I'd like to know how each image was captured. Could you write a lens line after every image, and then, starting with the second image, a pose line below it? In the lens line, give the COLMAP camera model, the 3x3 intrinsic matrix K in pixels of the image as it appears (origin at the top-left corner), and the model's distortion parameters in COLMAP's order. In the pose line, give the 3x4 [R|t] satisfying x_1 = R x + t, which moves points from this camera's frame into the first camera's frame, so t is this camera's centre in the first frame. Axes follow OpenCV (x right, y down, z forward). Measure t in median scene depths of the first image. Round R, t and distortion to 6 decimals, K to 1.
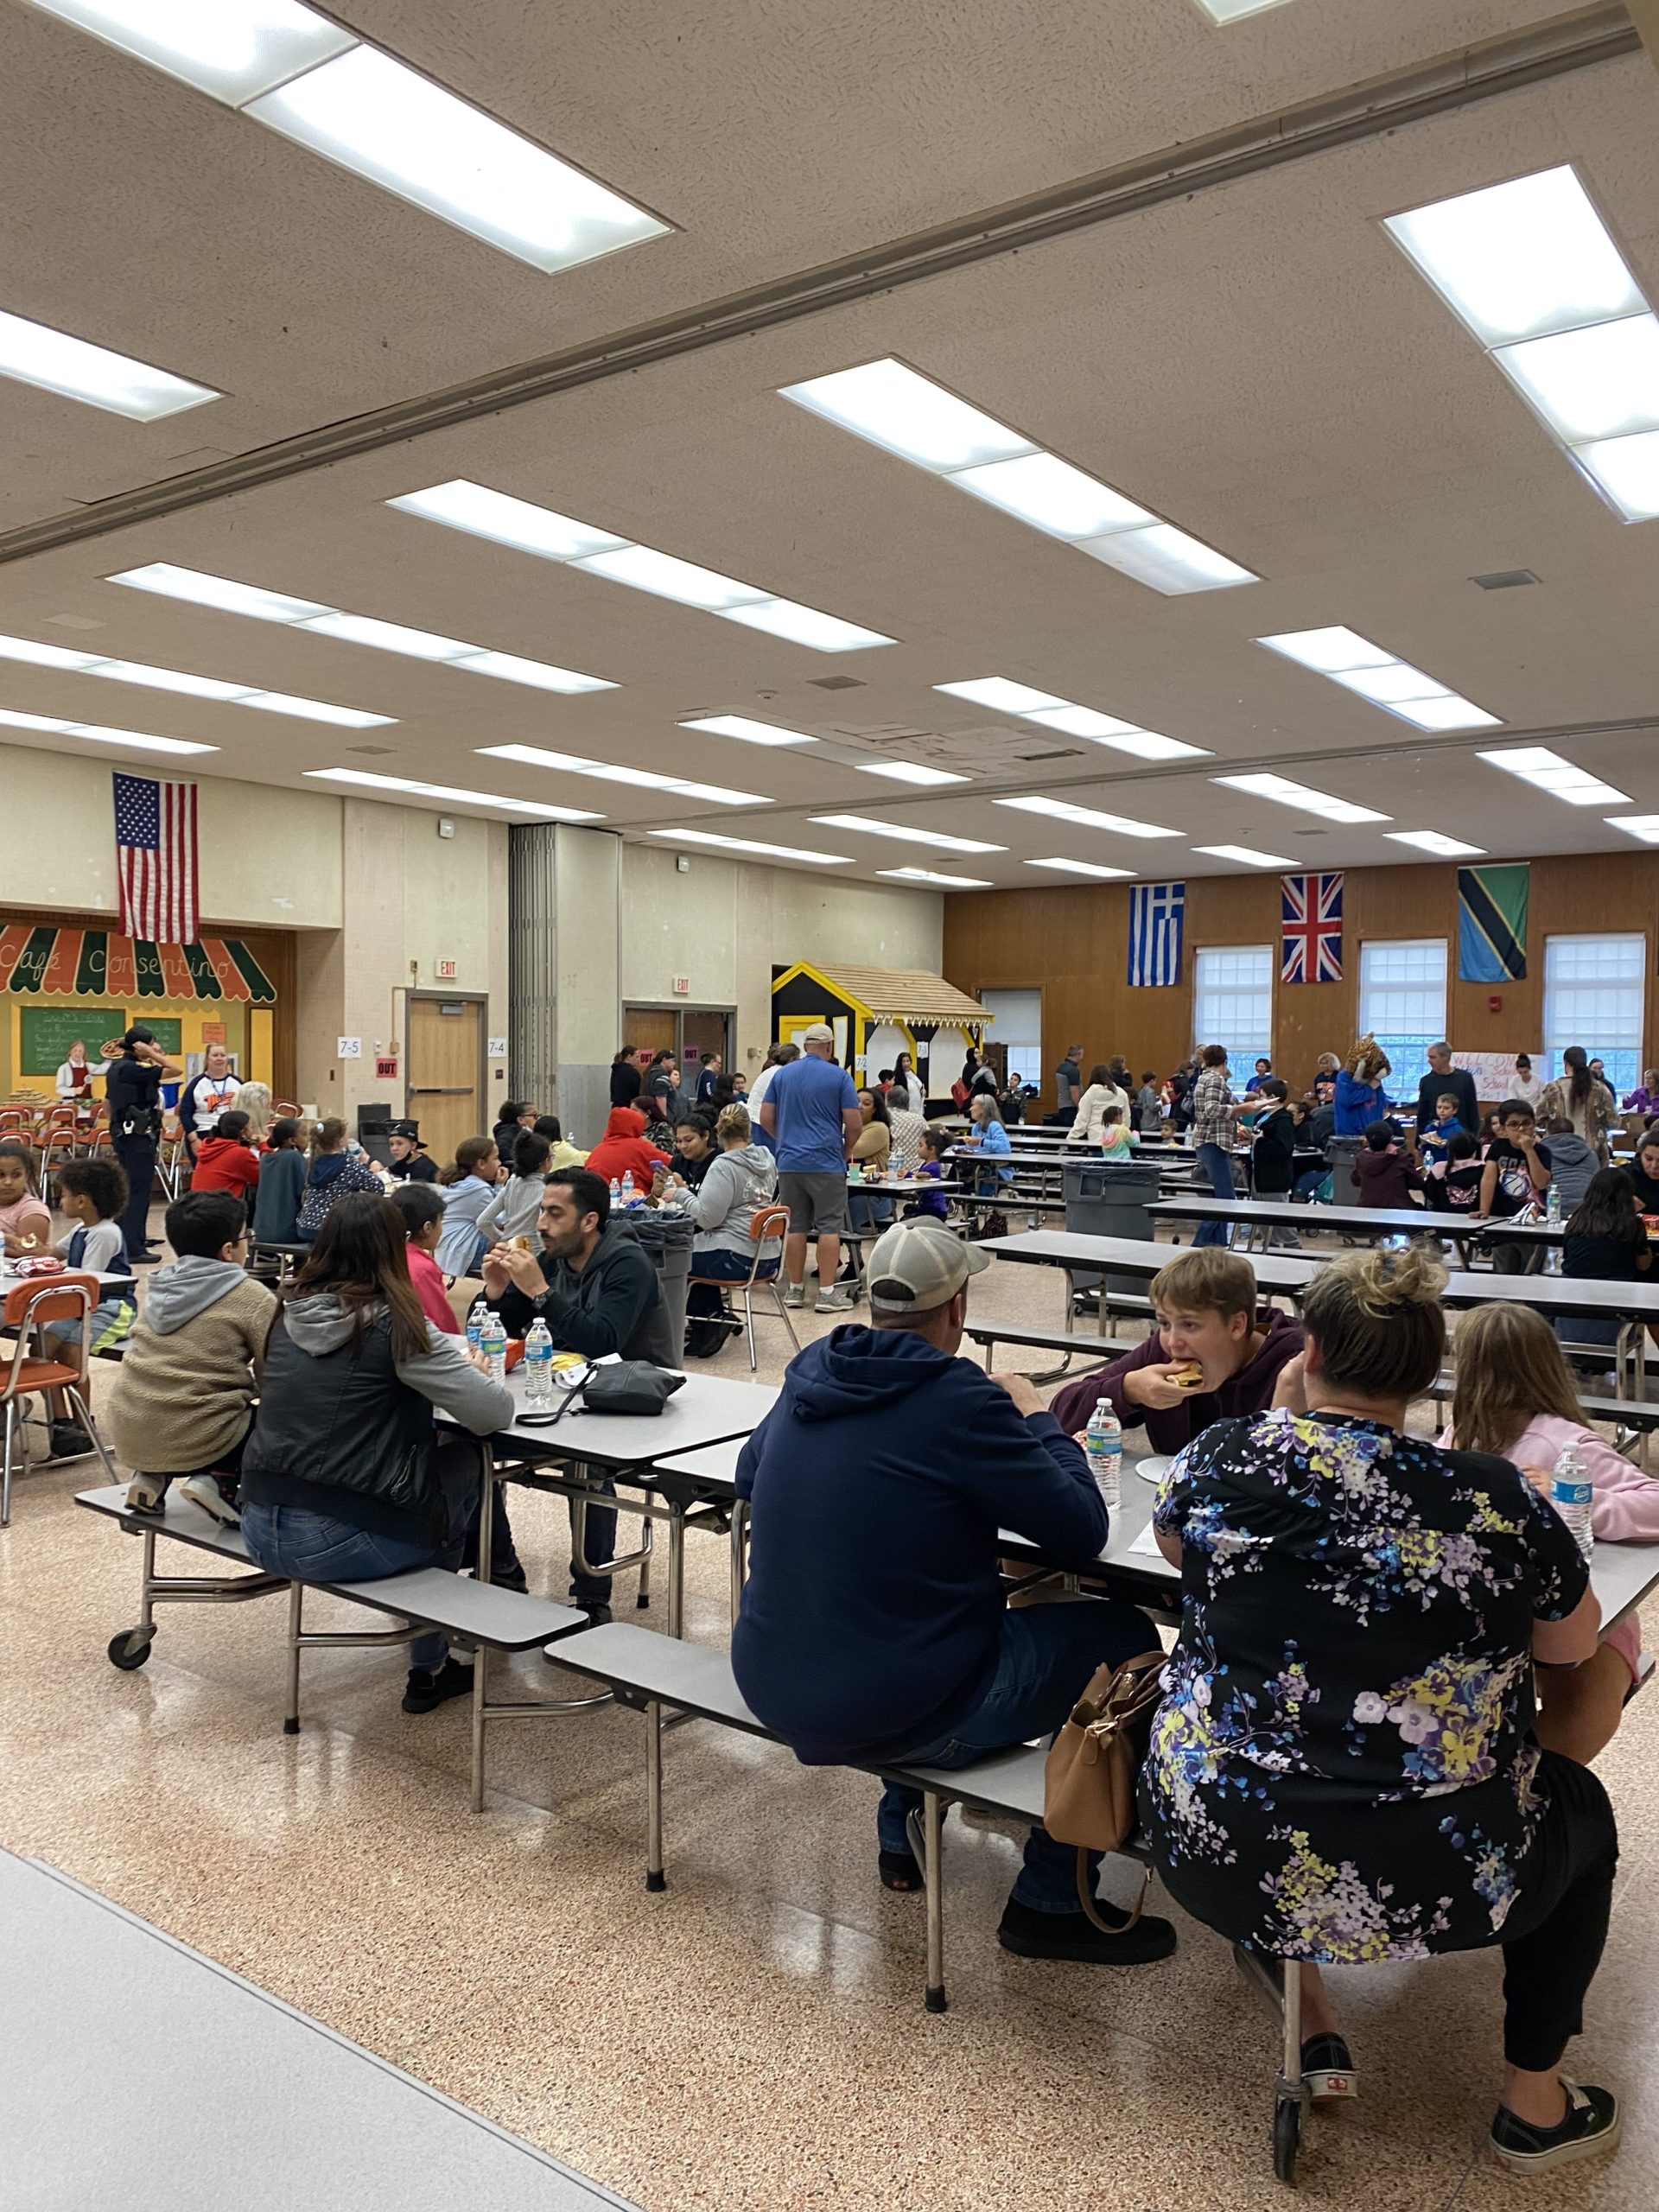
lens RADIAL K [[1696.5, 0, 829.3], [0, 1696.5, 1116.3], [0, 0, 1]] dist [0.018490, -0.015241]
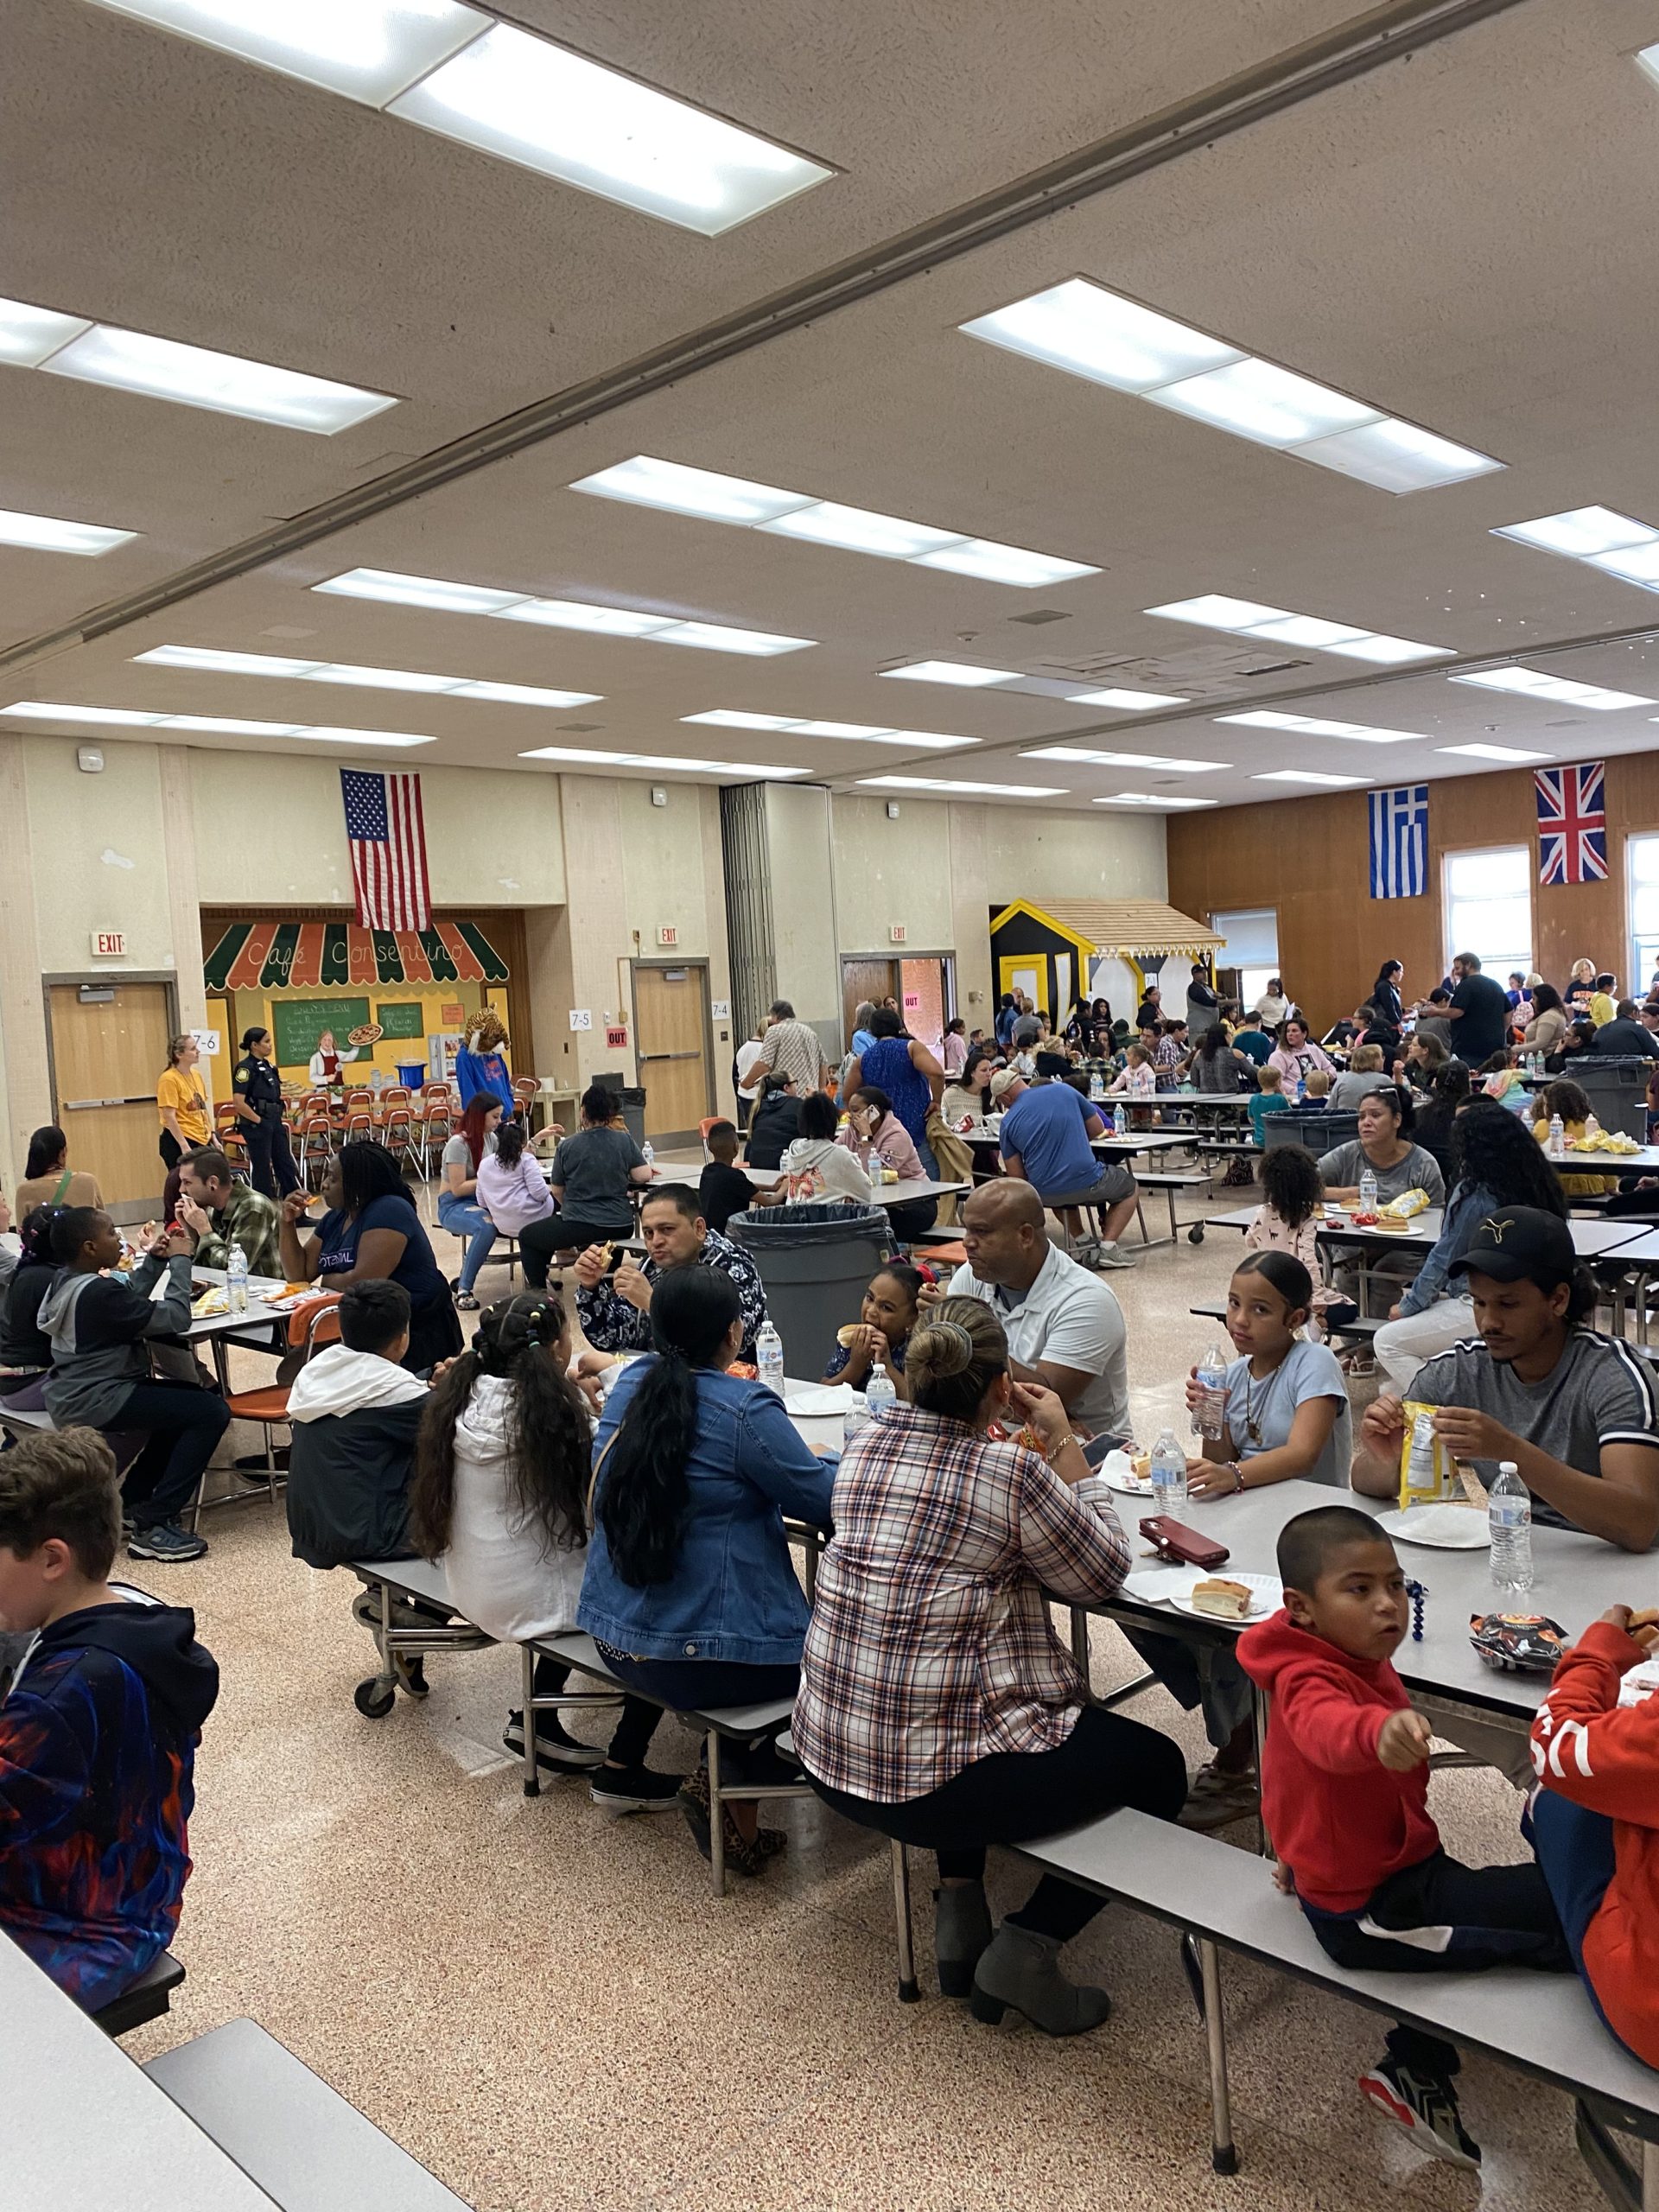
lens RADIAL K [[1685.1, 0, 811.3], [0, 1685.1, 1102.0], [0, 0, 1]] dist [0.038843, -0.042677]
pose [[0.987575, -0.054547, -0.147377, 0.001689], [0.059337, 0.997837, 0.028296, -0.012507], [0.145515, -0.036690, 0.988676, 0.018294]]
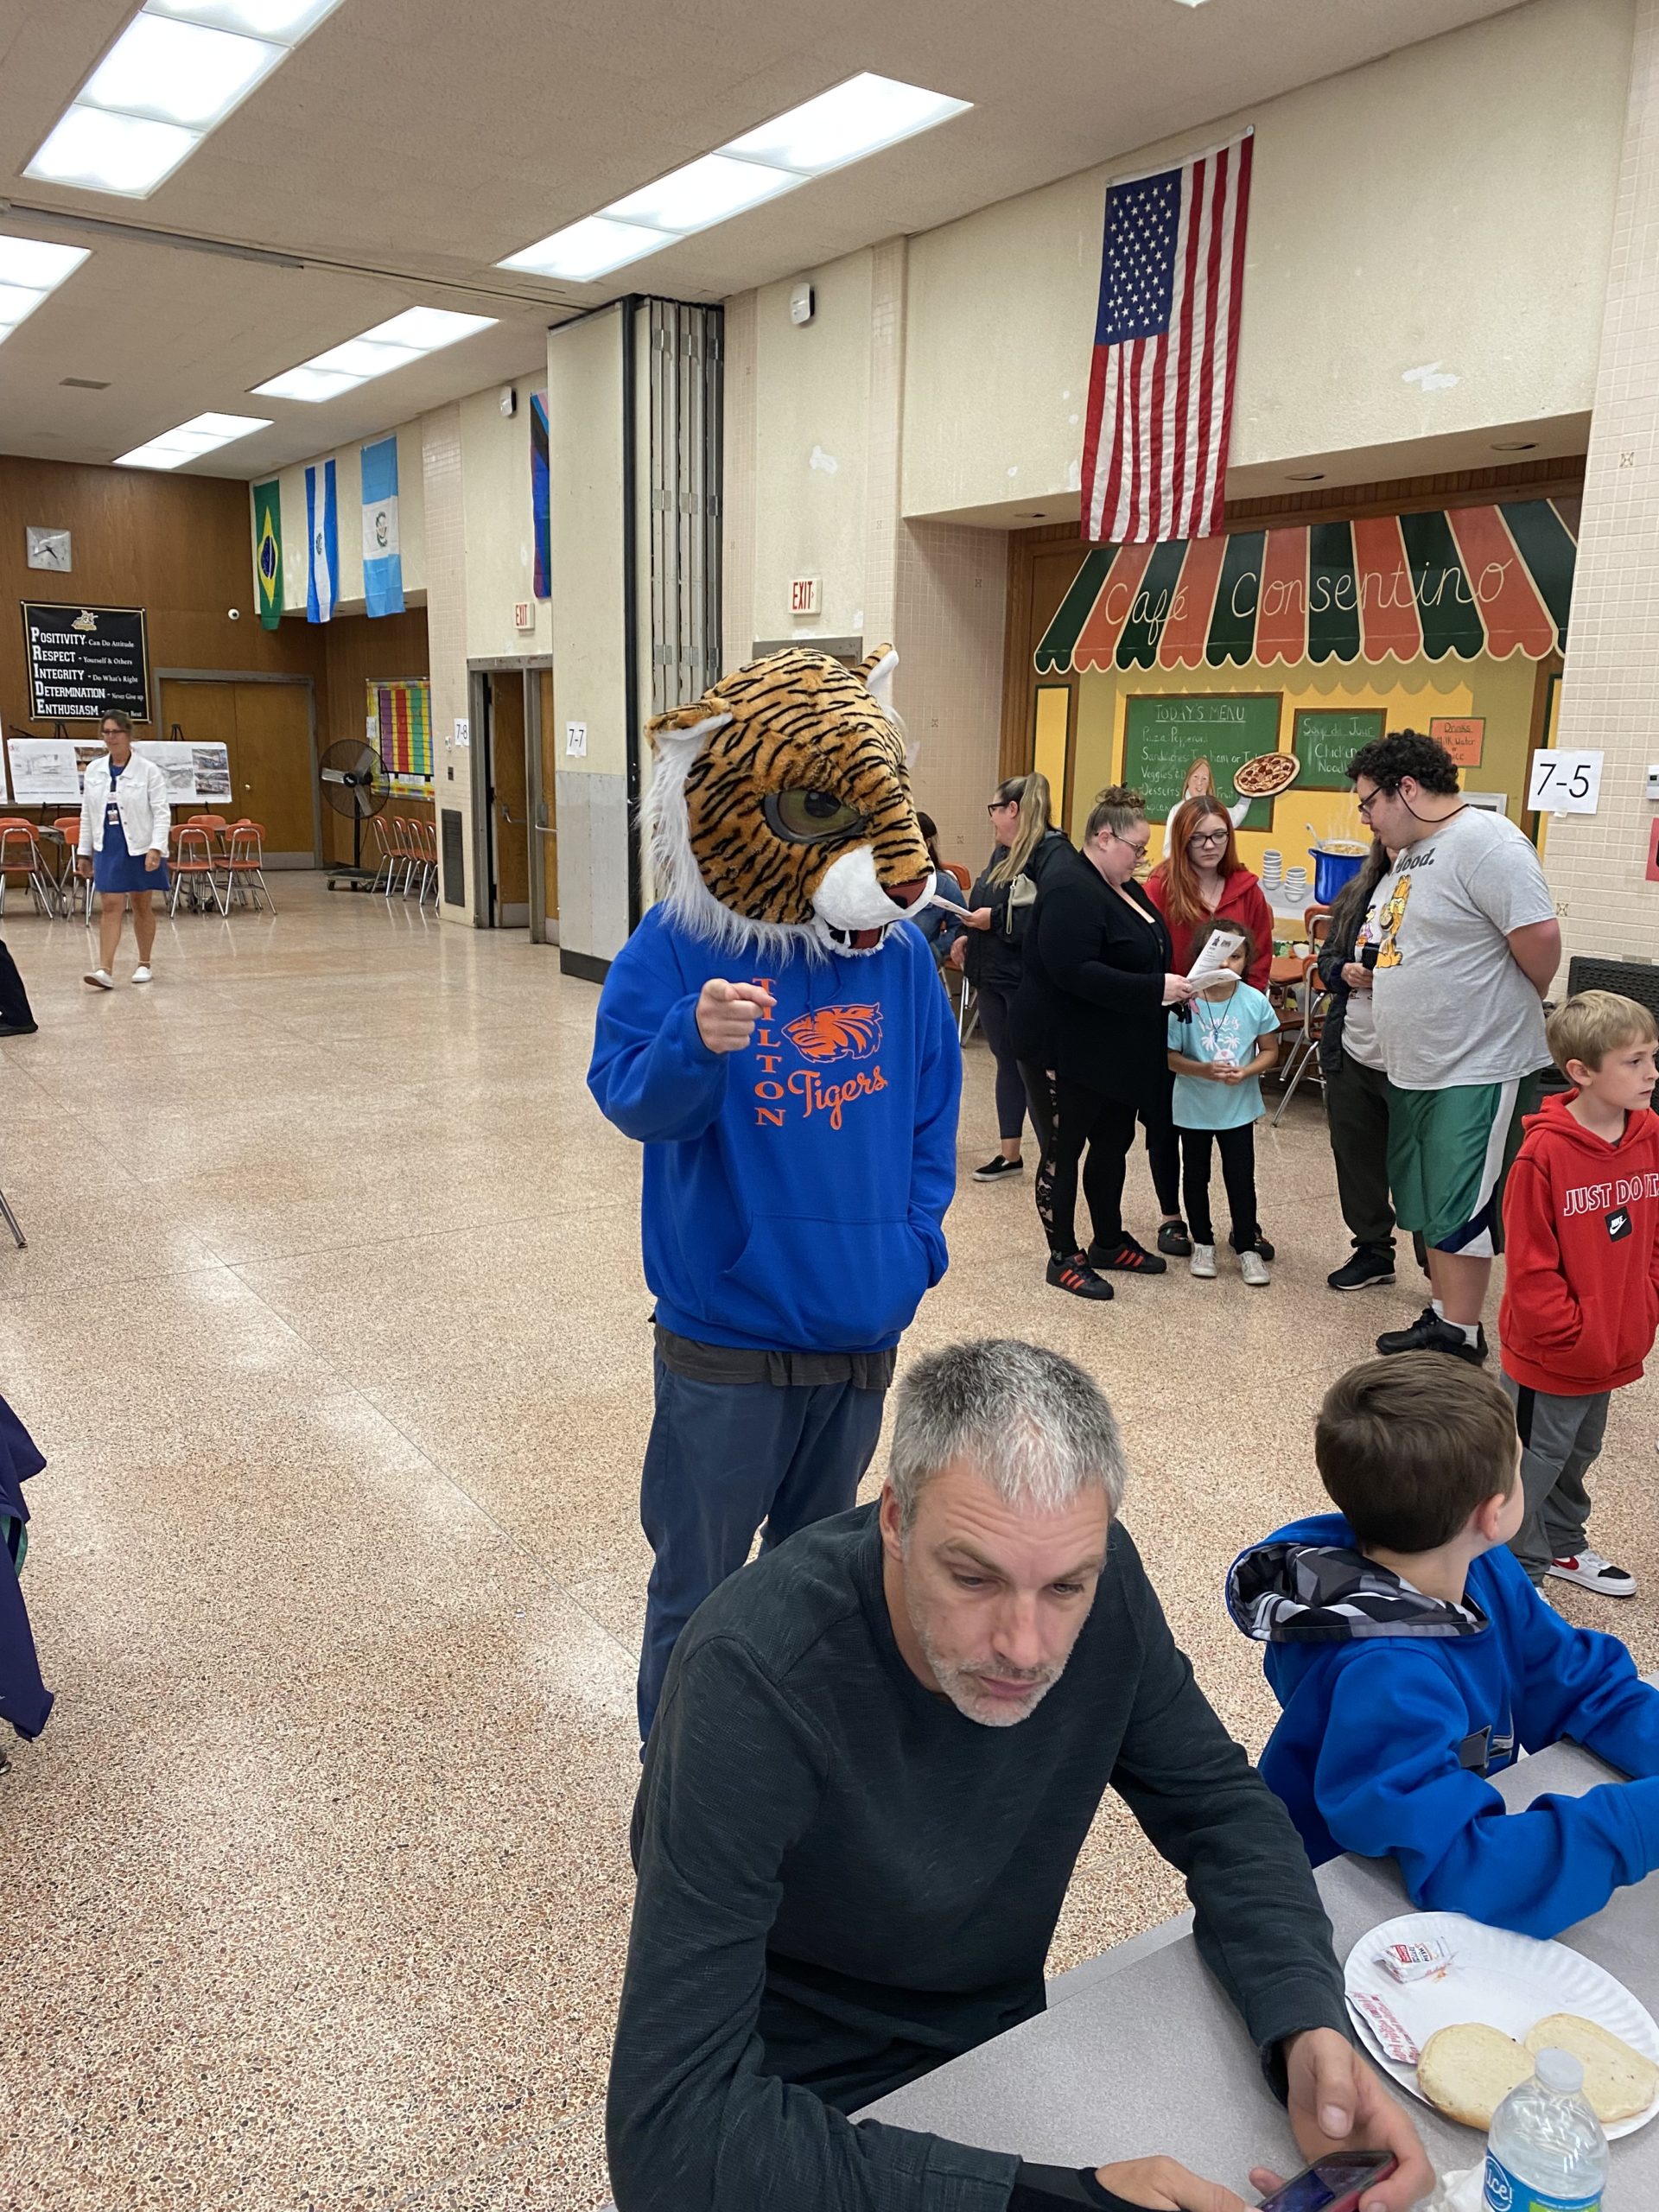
lens RADIAL K [[1685.1, 0, 811.3], [0, 1685.1, 1102.0], [0, 0, 1]] dist [0.038843, -0.042677]
pose [[-0.323450, 0.183861, -0.928211, 0.099362], [-0.057066, 0.975365, 0.213087, -0.045876], [0.944523, 0.121892, -0.304990, 1.069301]]
